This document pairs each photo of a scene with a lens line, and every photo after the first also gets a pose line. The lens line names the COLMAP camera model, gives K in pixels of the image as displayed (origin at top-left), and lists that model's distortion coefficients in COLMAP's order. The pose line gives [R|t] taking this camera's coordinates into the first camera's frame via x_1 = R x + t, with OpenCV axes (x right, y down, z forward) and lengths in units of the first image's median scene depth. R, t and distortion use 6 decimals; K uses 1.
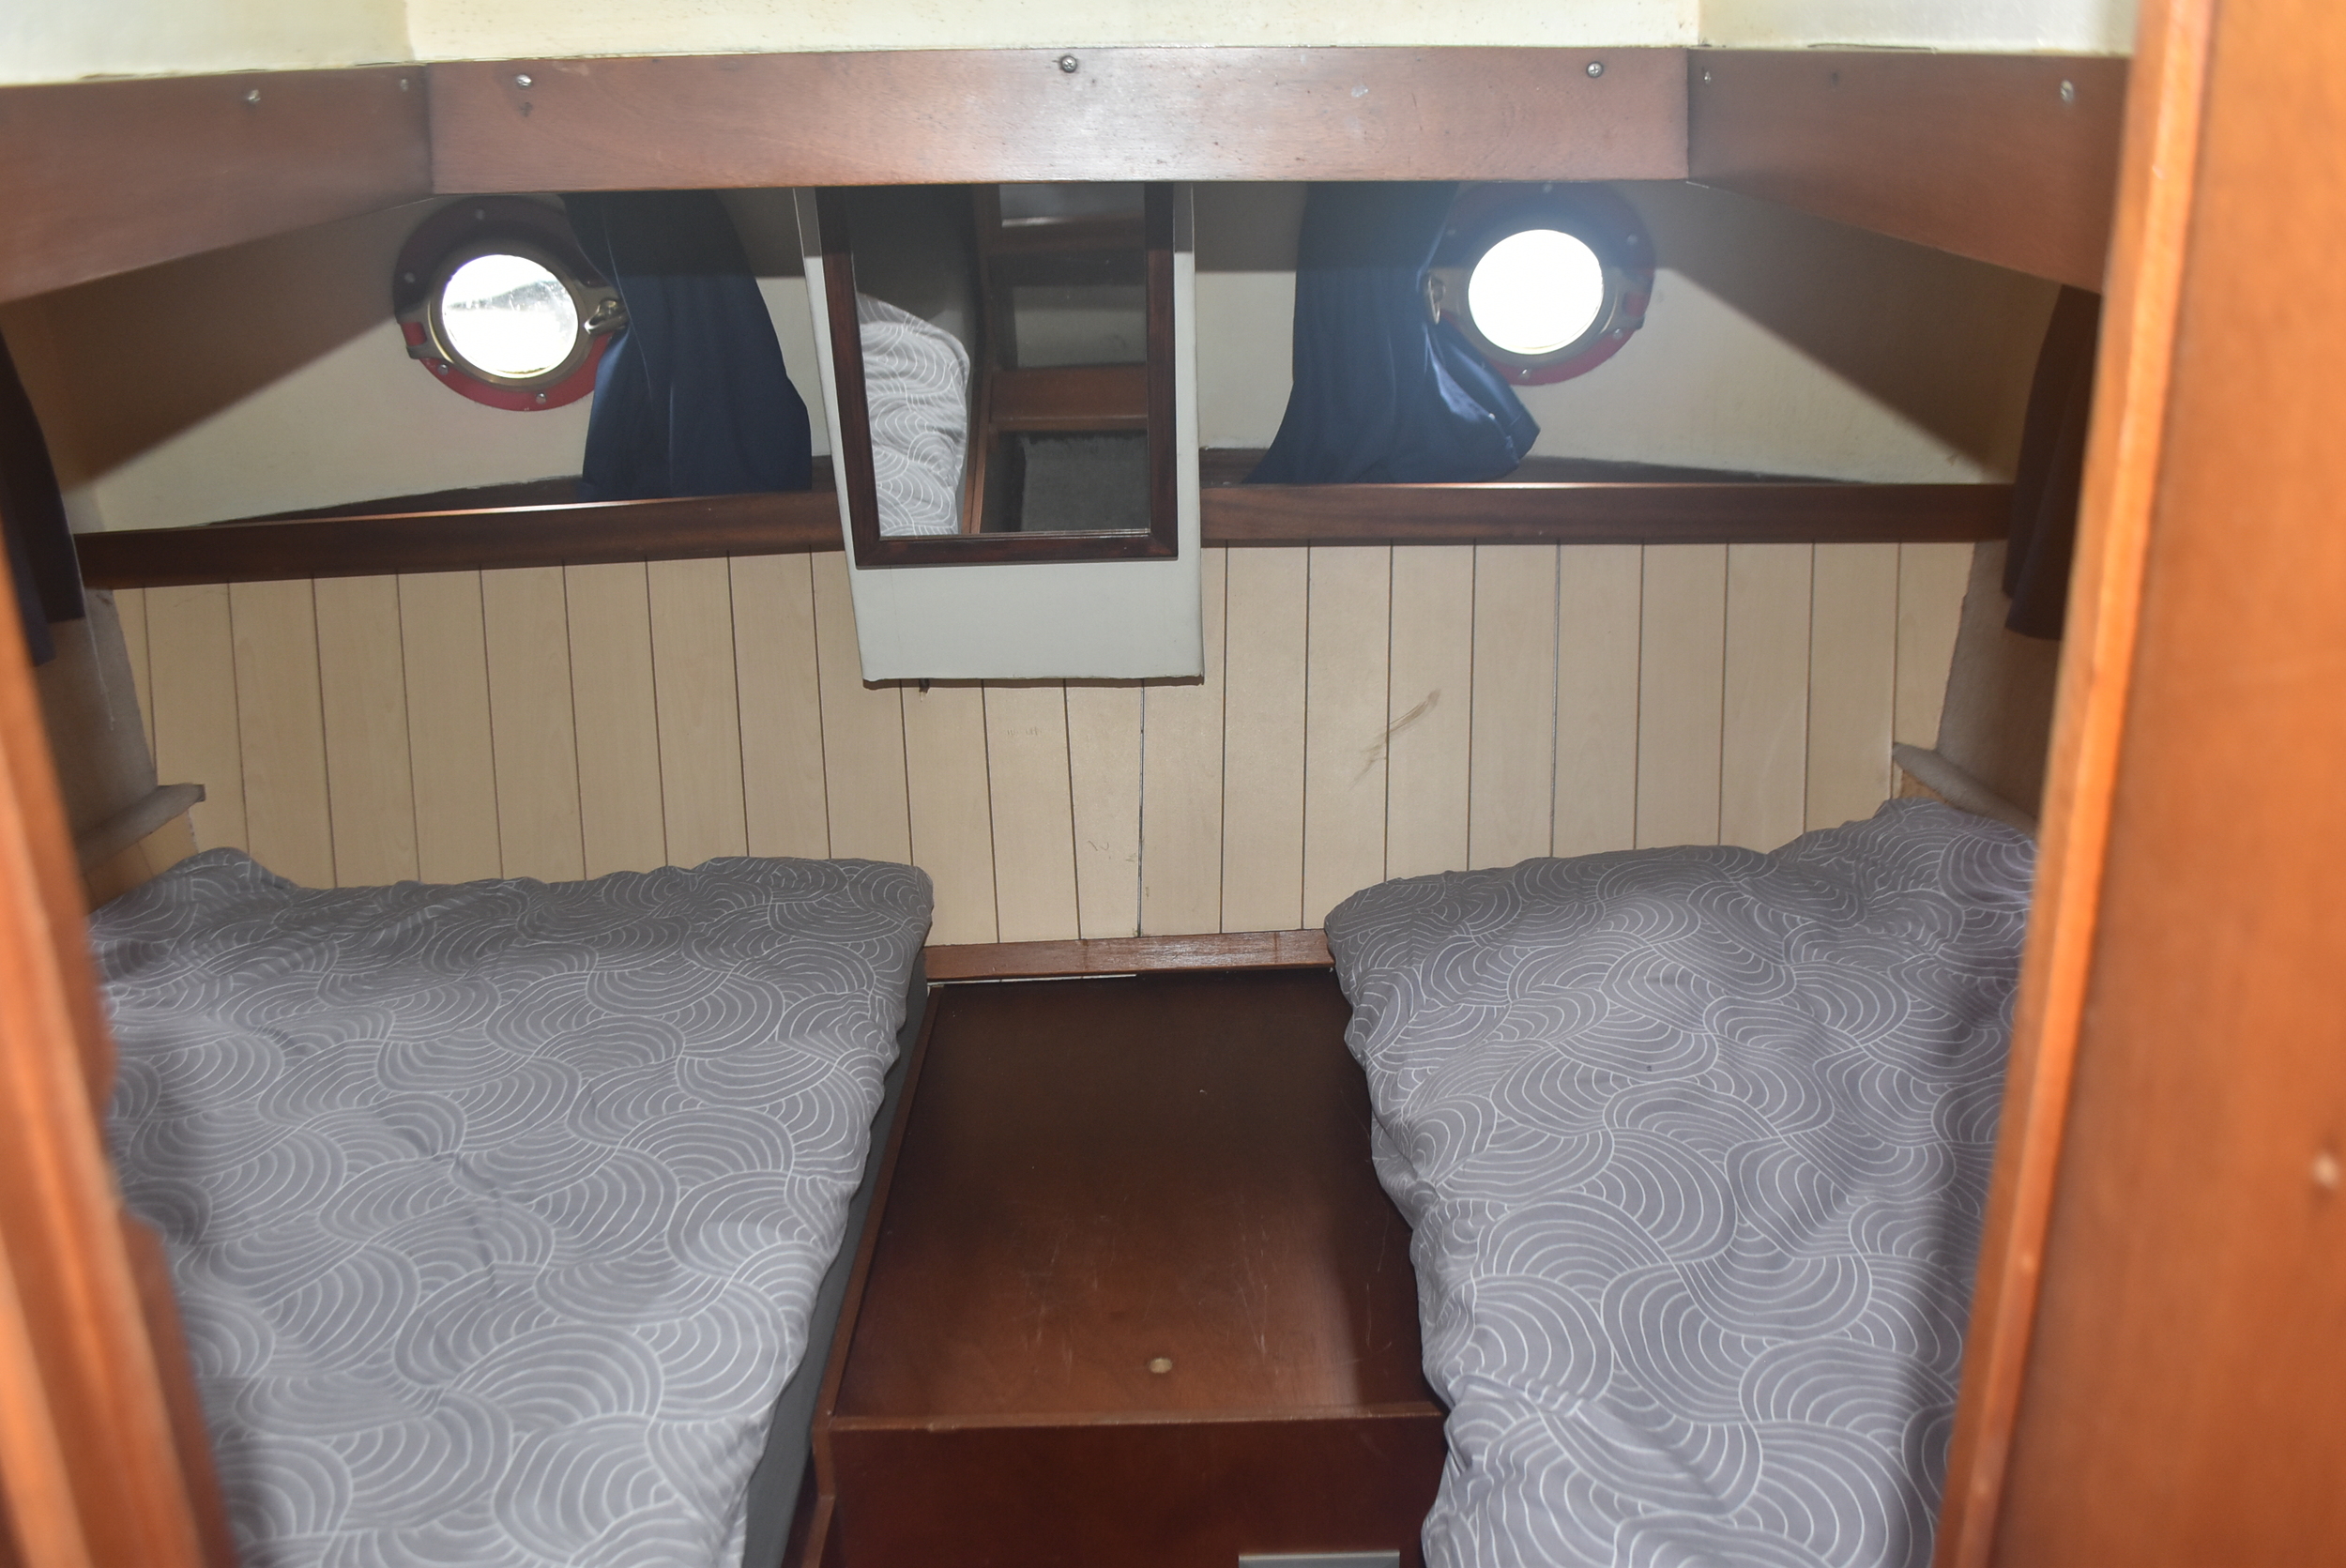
lens RADIAL K [[1945.2, 0, 1173.0], [0, 1945.2, 784.0], [0, 0, 1]] dist [-0.063950, -0.006253]
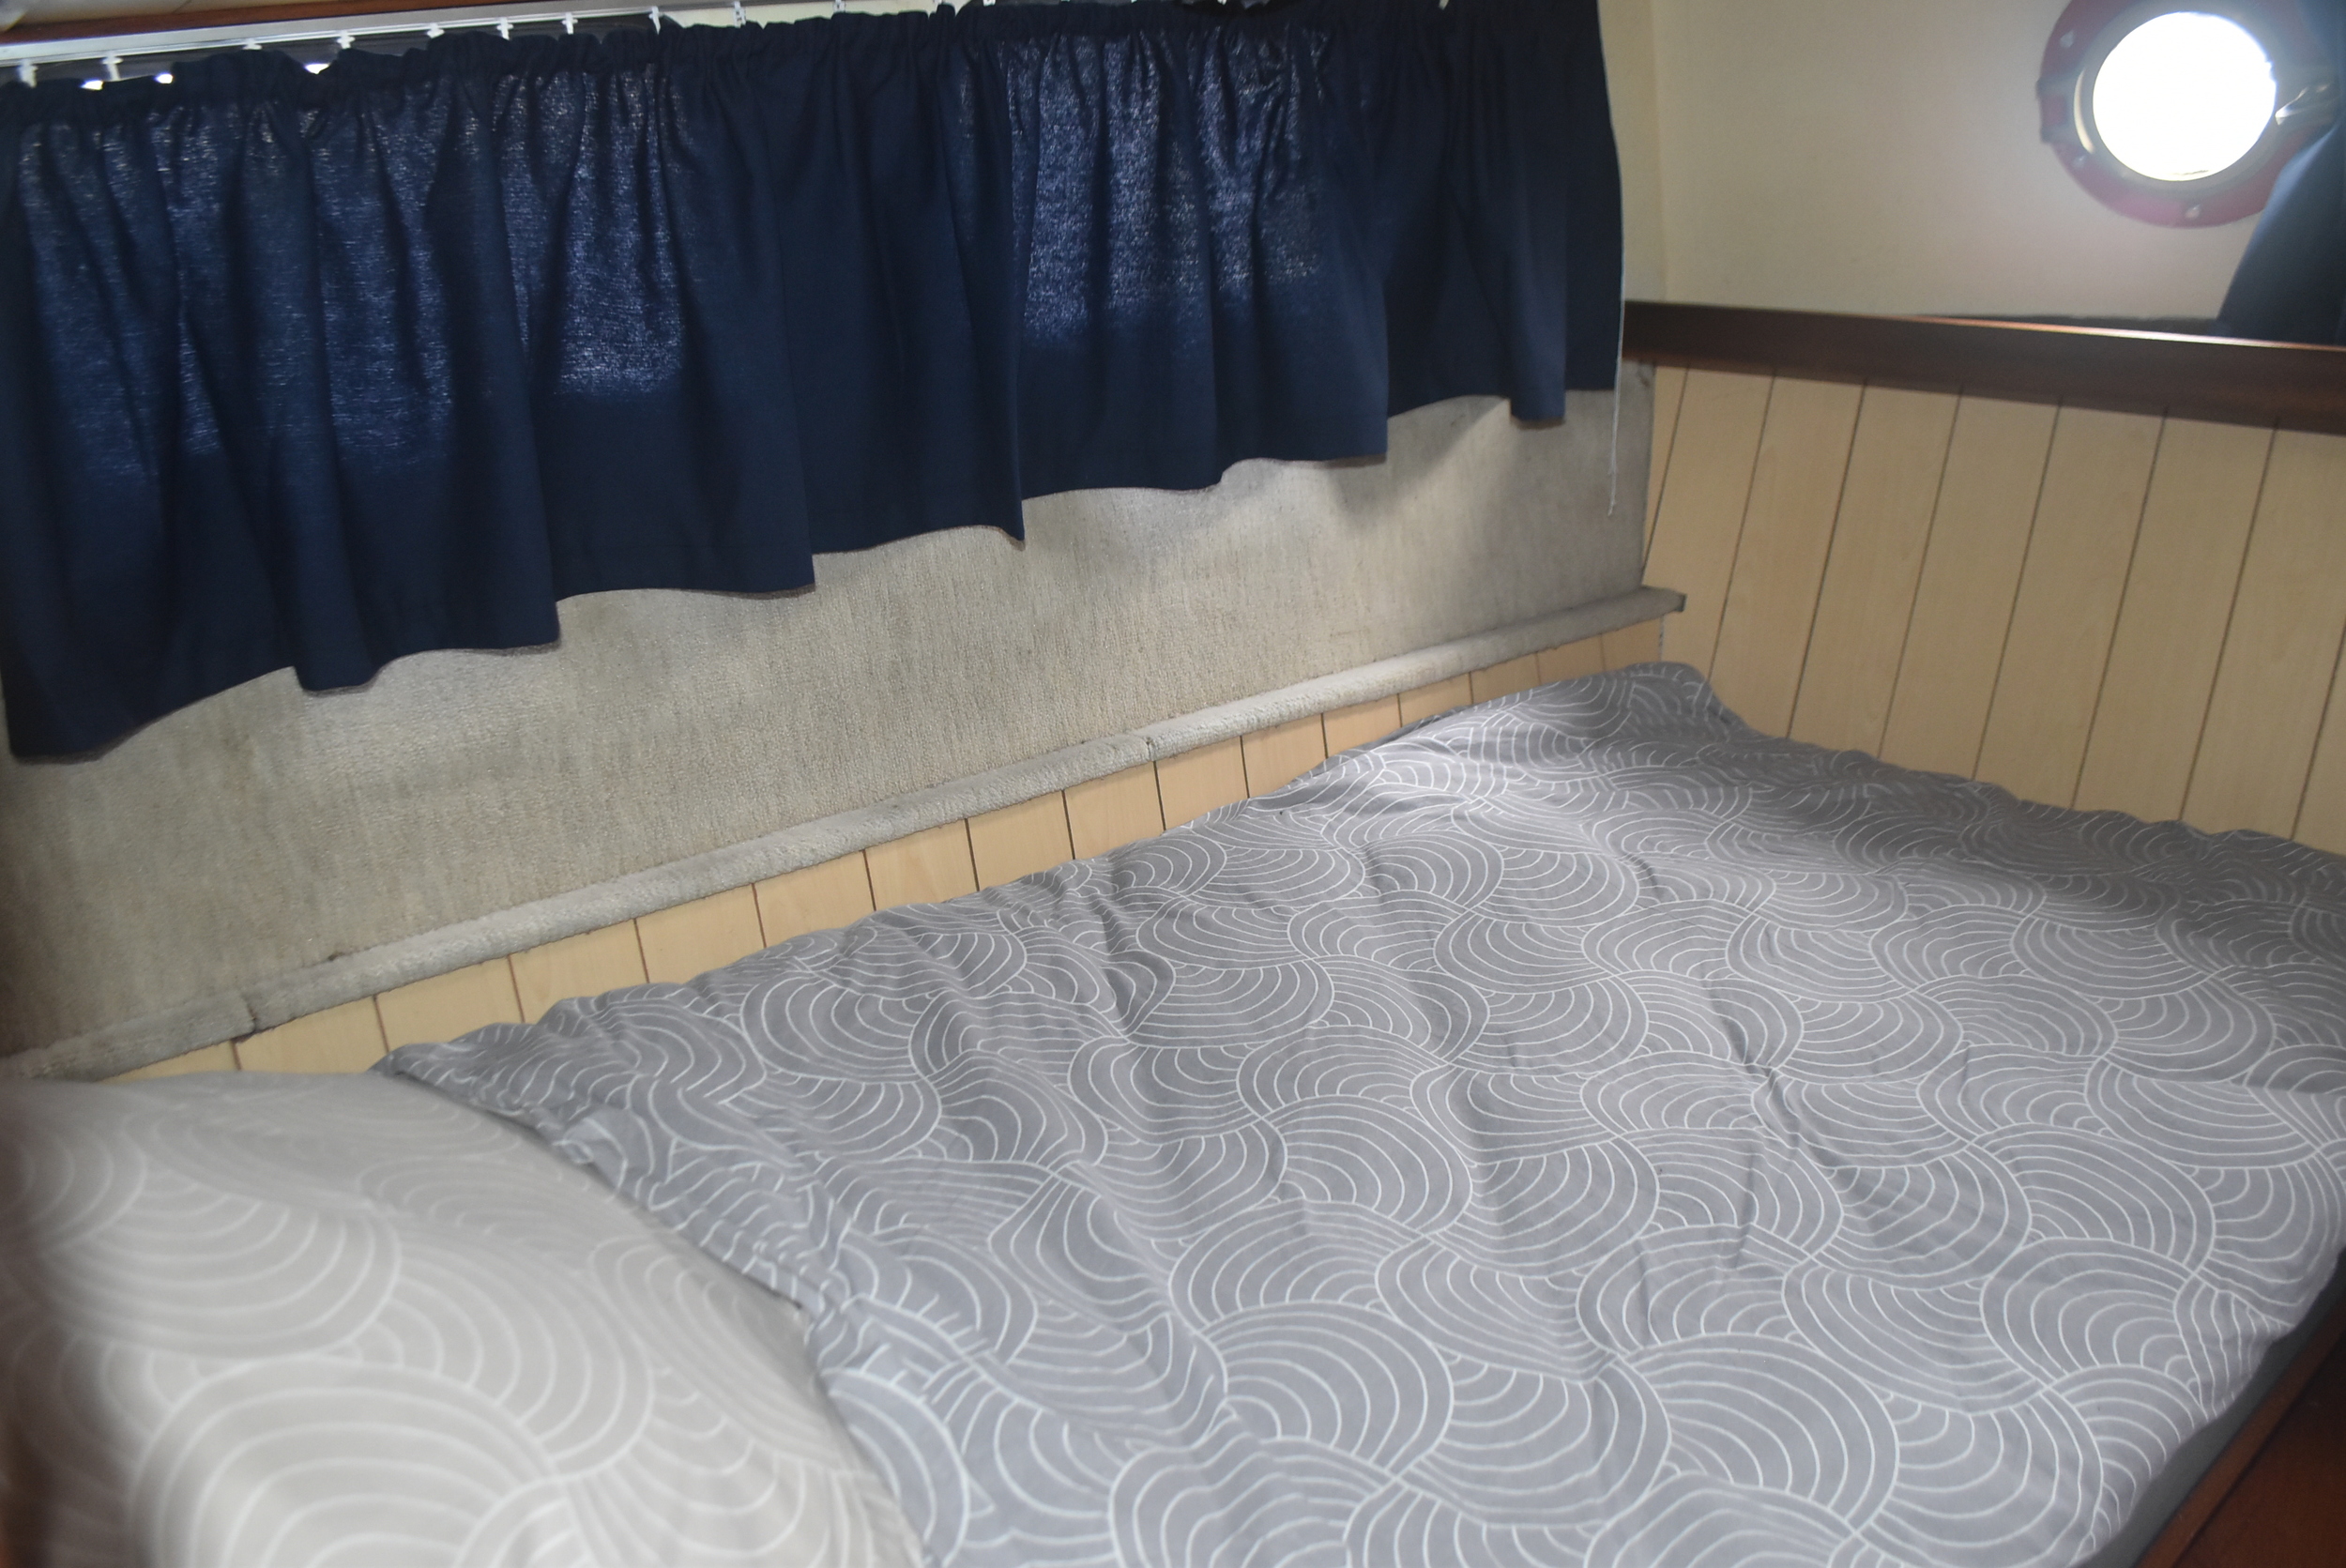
lens RADIAL K [[1830.2, 0, 1158.6], [0, 1830.2, 861.8], [0, 0, 1]] dist [-0.081043, 0.010758]
pose [[0.666782, 0.295032, -0.684367, -0.051830], [-0.234101, 0.954737, 0.183504, 0.029426], [0.707530, 0.037854, 0.705668, 0.272634]]
